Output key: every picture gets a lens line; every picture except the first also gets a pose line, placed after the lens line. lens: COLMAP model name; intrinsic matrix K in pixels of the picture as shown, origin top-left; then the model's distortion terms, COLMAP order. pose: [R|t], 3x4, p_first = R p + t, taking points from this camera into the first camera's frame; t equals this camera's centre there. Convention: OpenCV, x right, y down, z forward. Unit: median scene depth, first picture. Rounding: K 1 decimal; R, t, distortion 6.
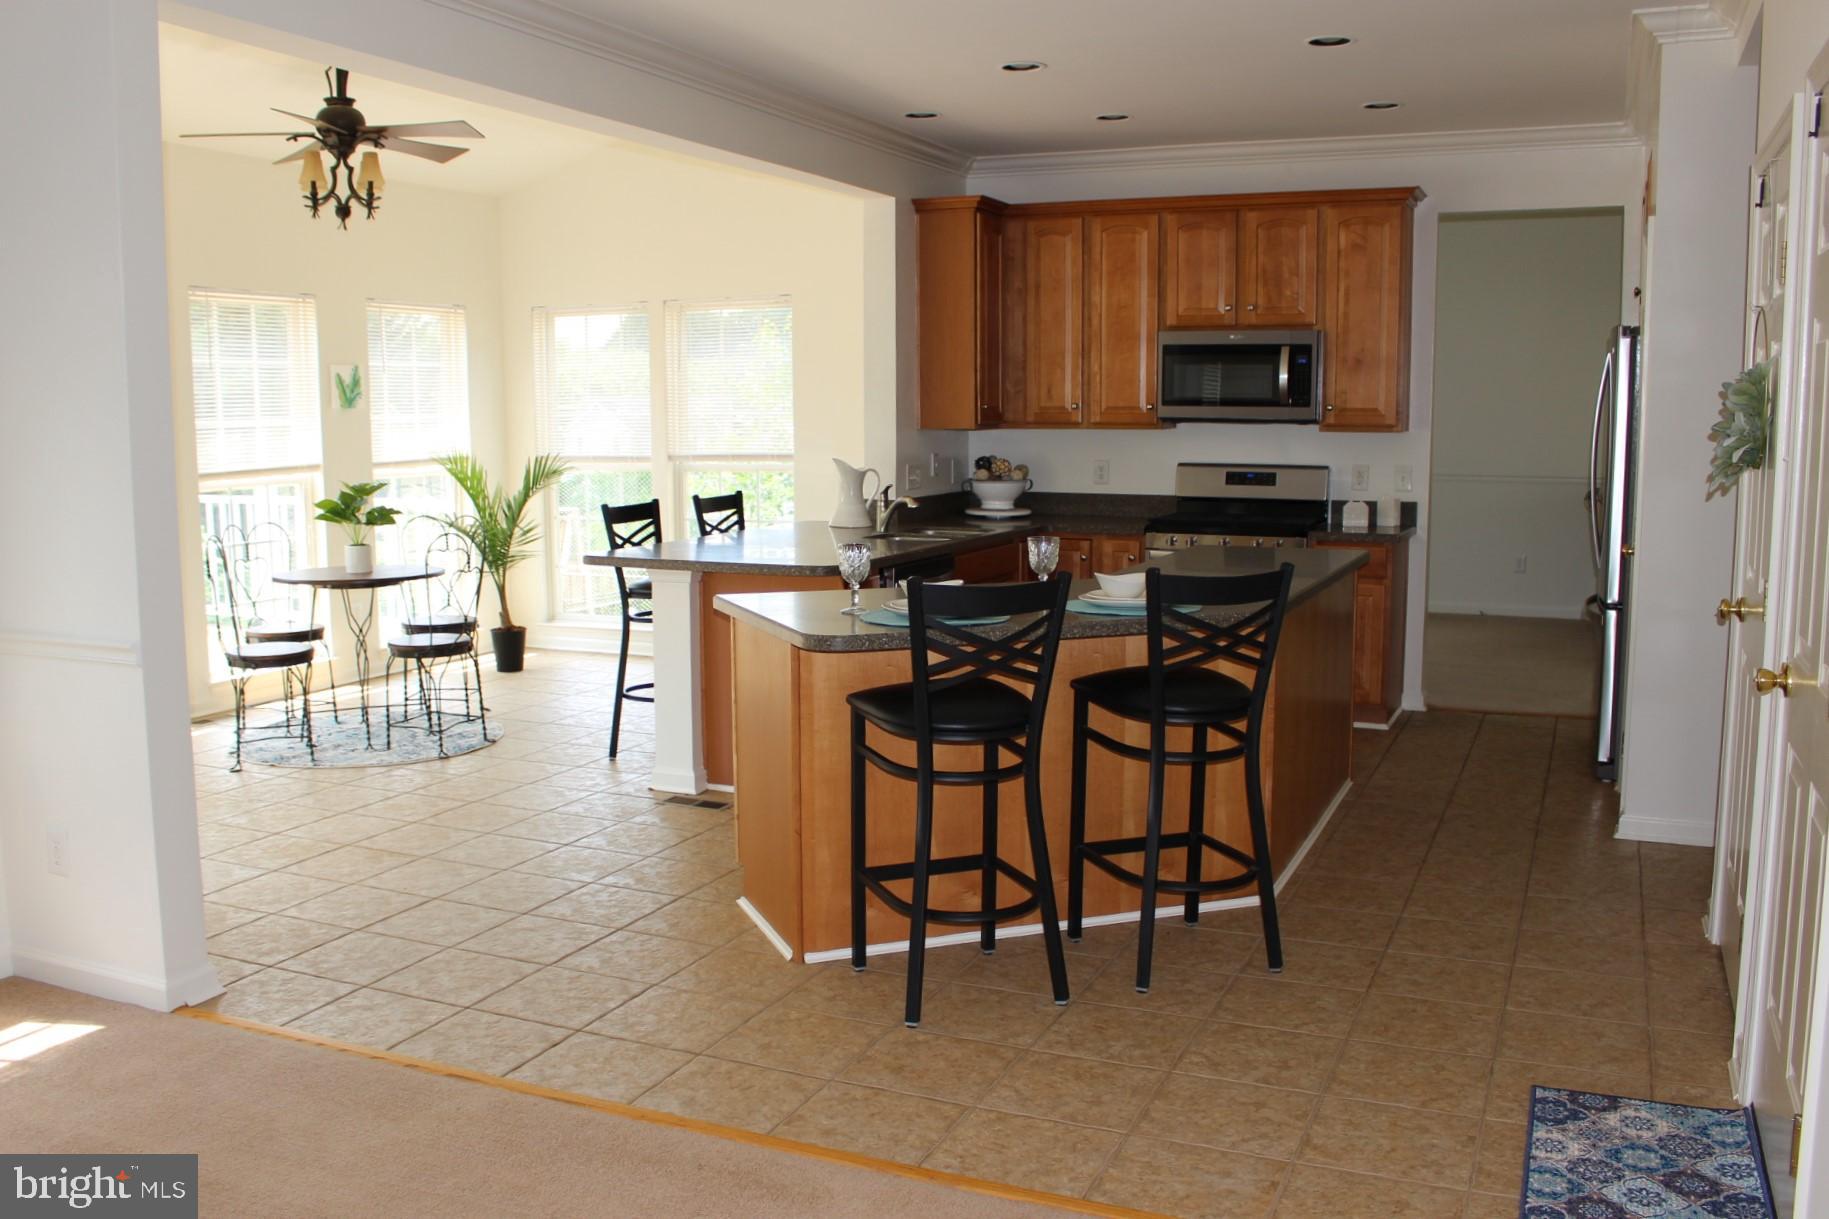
lens RADIAL K [[1597.5, 0, 920.8], [0, 1597.5, 613.9], [0, 0, 1]] dist [-0.153086, 0.140014]
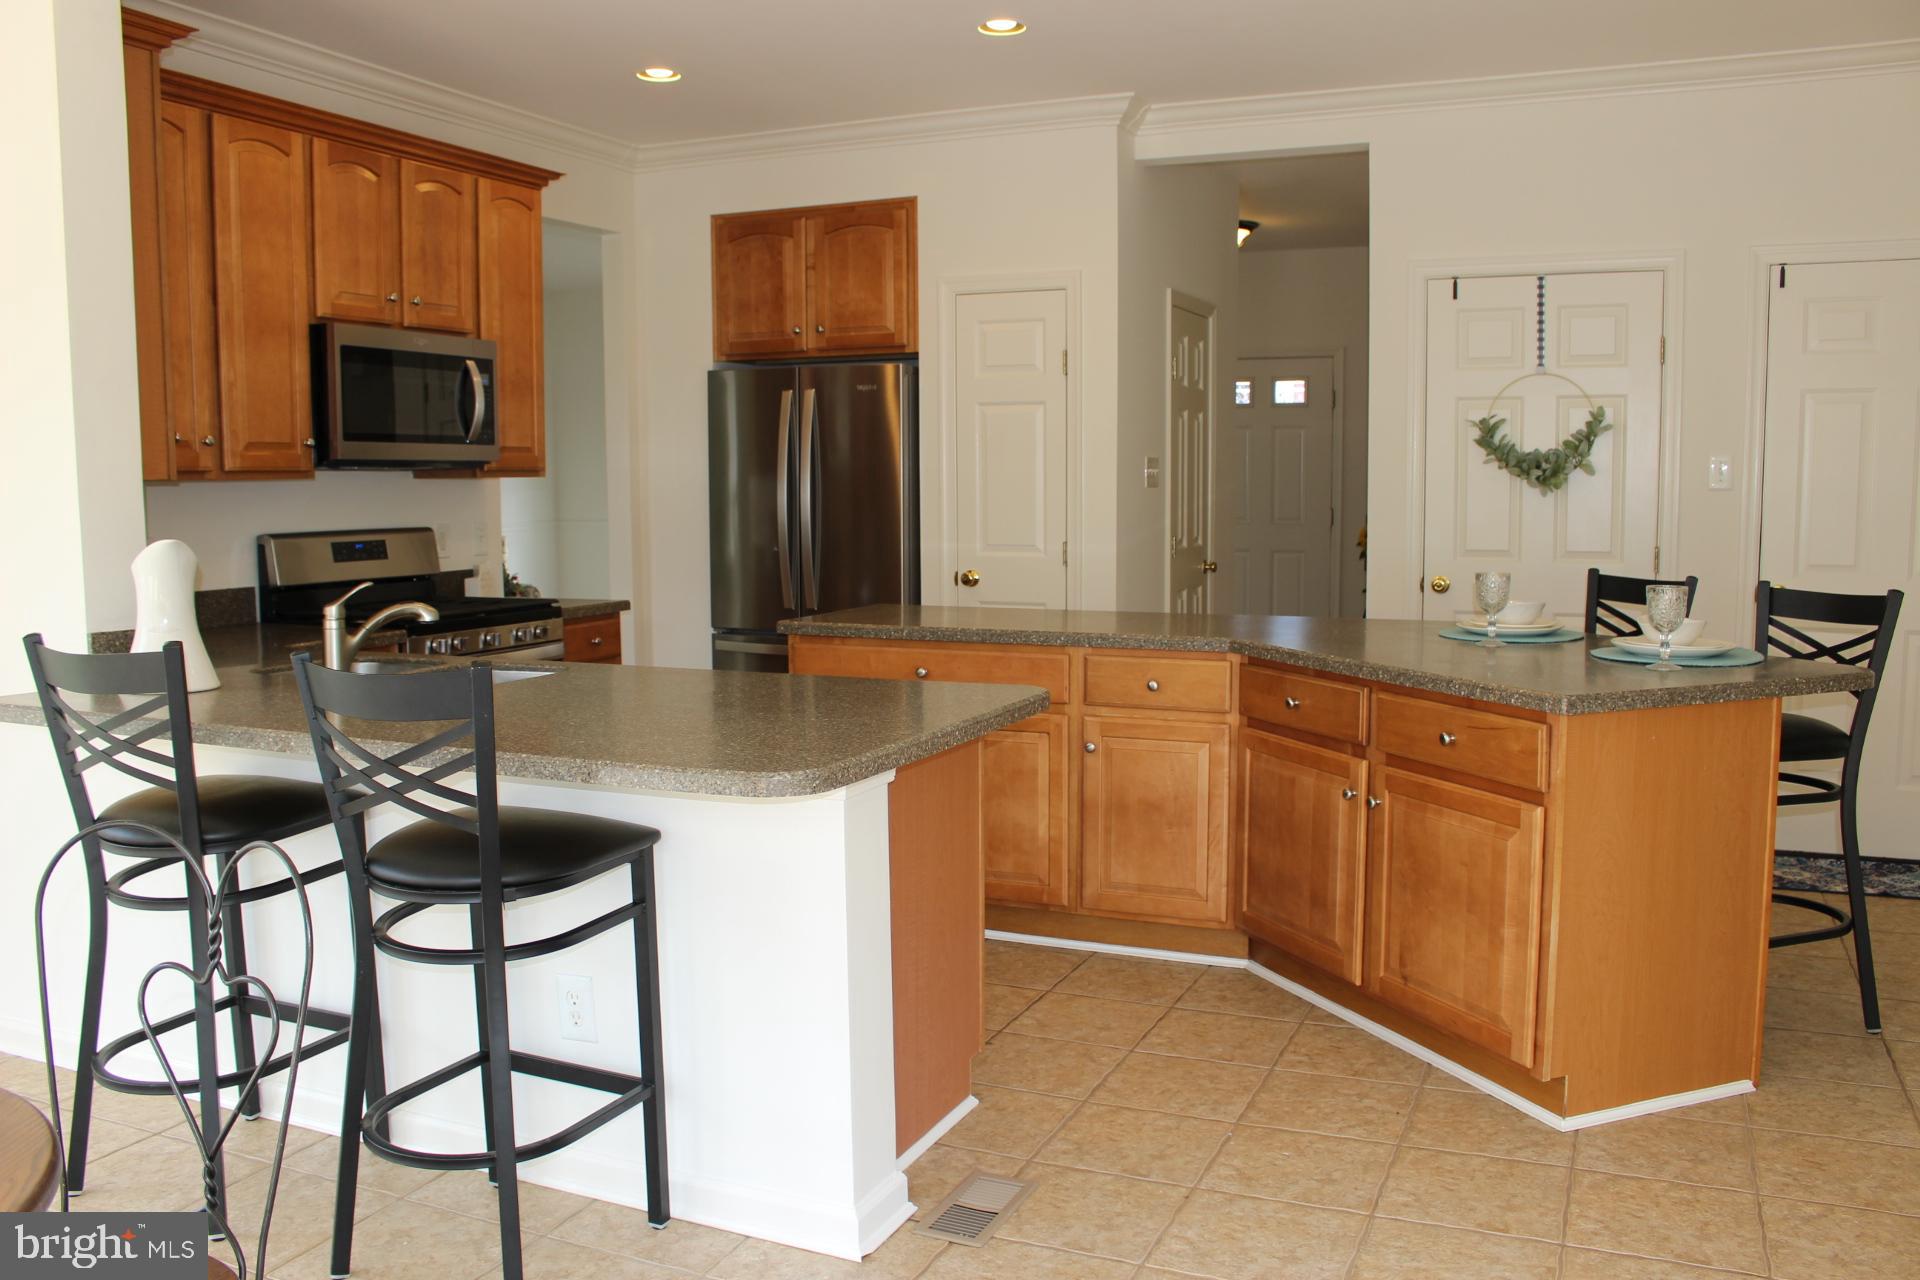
lens RADIAL K [[1587.6, 0, 956.5], [0, 1587.6, 639.3], [0, 0, 1]] dist [-0.149848, 0.133147]
pose [[0.001059, -0.099504, 0.995037, -0.499323], [0.134252, 0.986043, 0.098462, -0.085971], [-0.990947, 0.133481, 0.014403, 0.802636]]
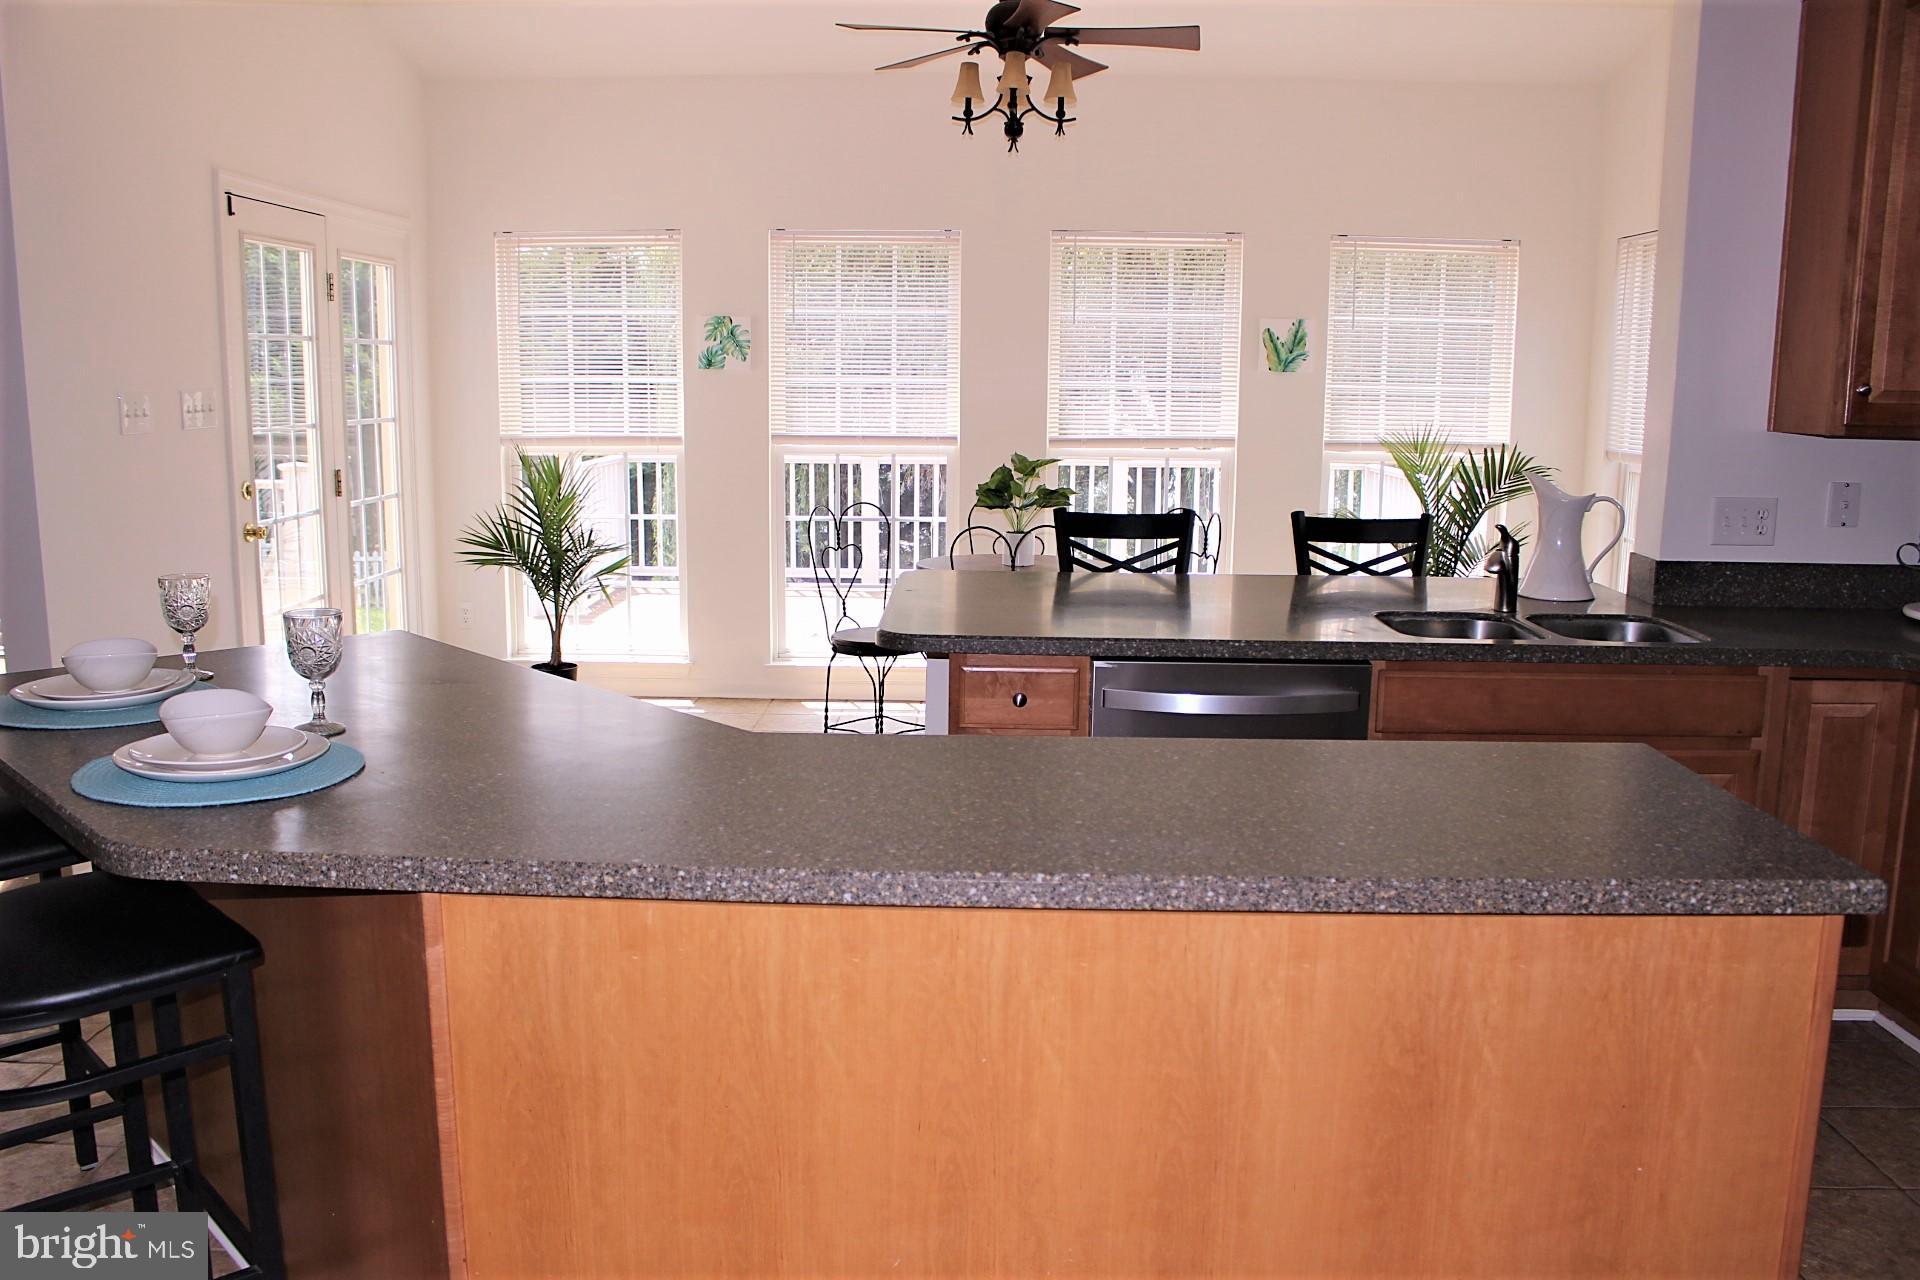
lens RADIAL K [[1531.2, 0, 960.0], [0, 1531.2, 640.0], [0, 0, 1]] dist [-0.139097, 0.097718]
pose [[0.373394, 0.163452, -0.913160, 0.368753], [-0.127480, 0.984057, 0.124016, -0.081445], [0.918872, 0.070102, 0.388278, 0.637178]]
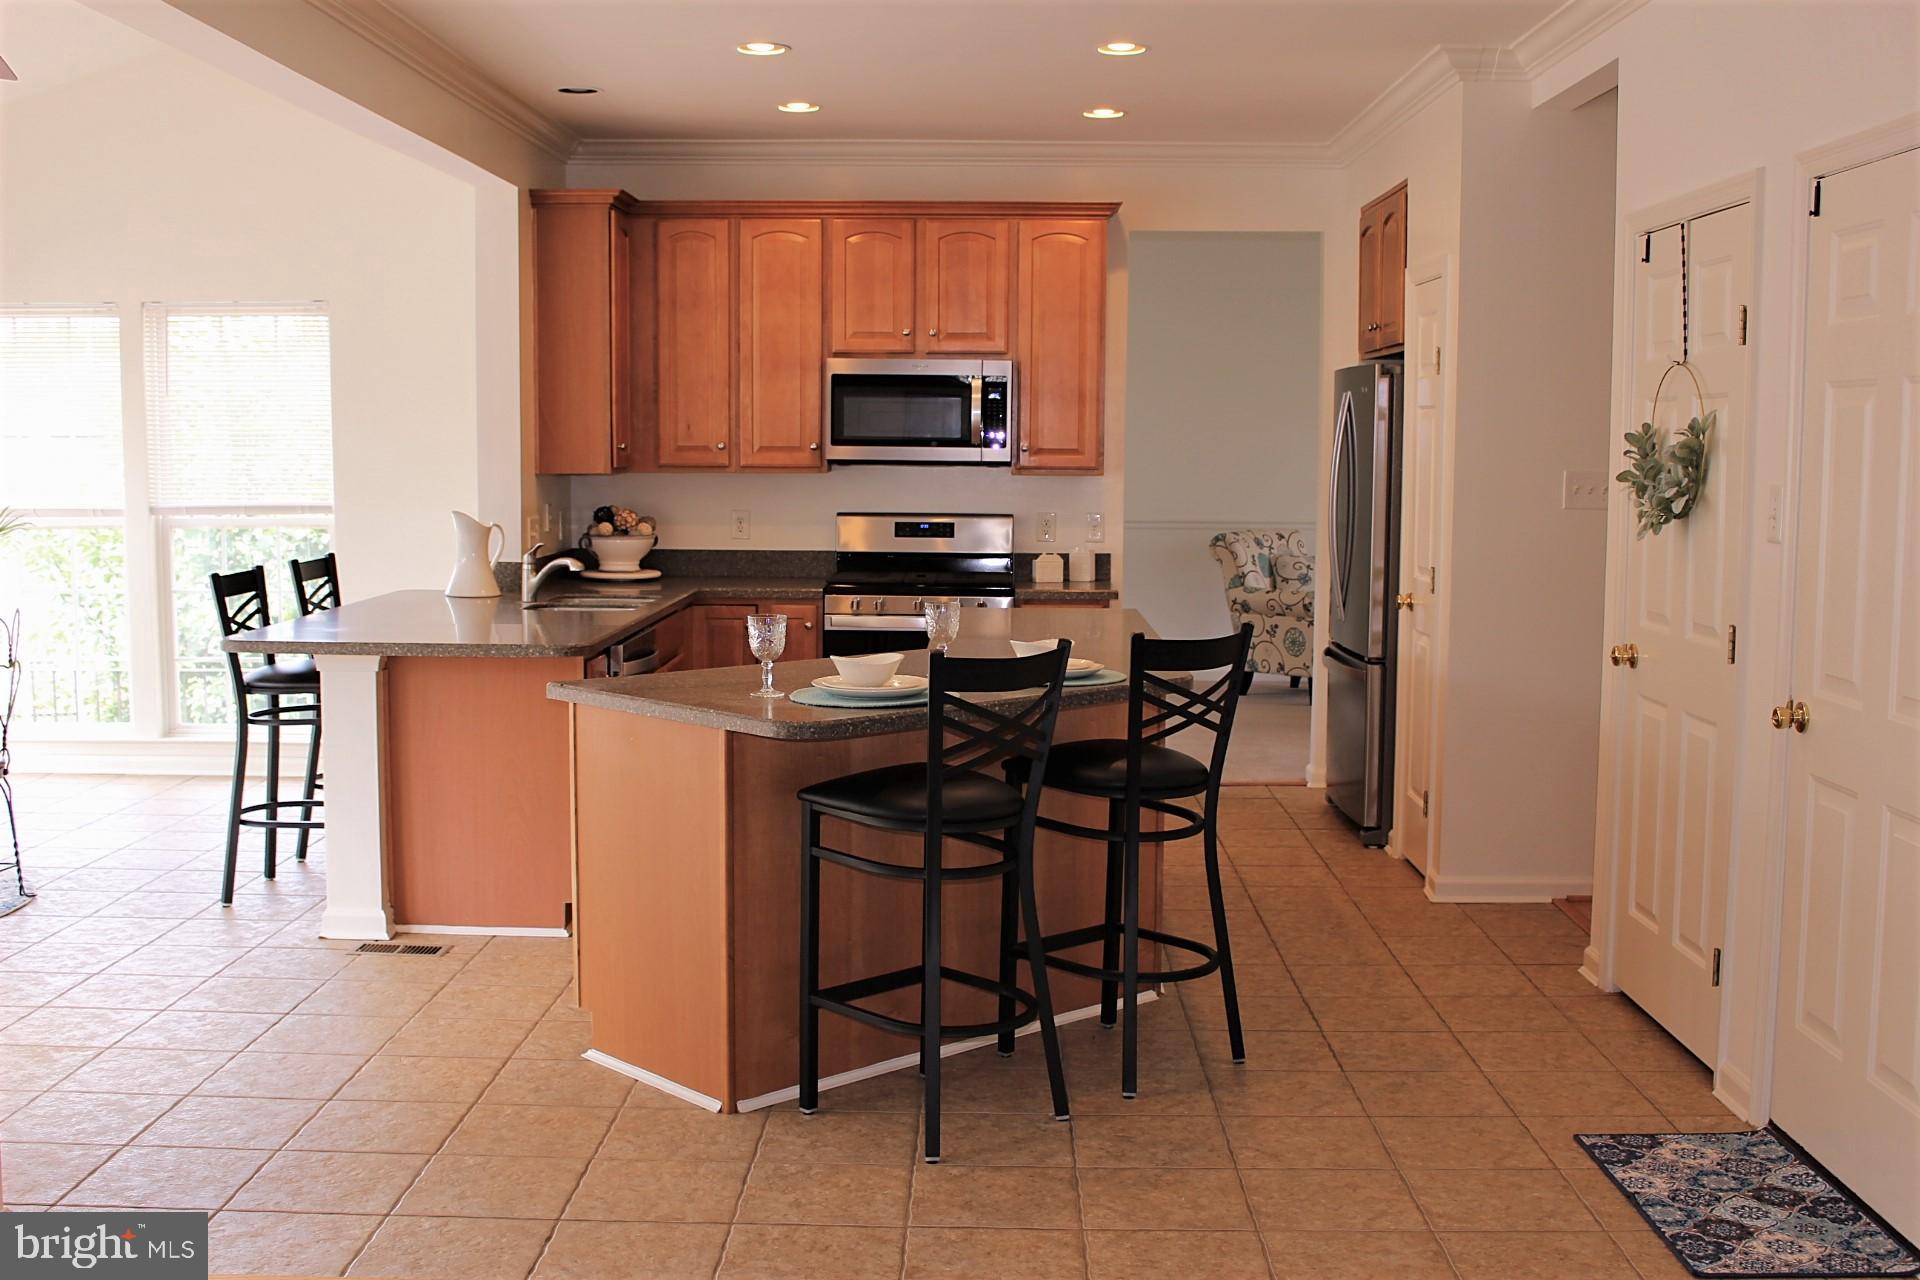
lens RADIAL K [[2021.0, 0, 960.0], [0, 2021.0, 640.0], [0, 0, 1]] dist [-0.127087, 0.151563]
pose [[0.923159, -0.029854, 0.383257, -0.213541], [0.040536, 0.998981, -0.019825, -0.003014], [-0.382275, 0.033838, 0.923429, -0.022297]]
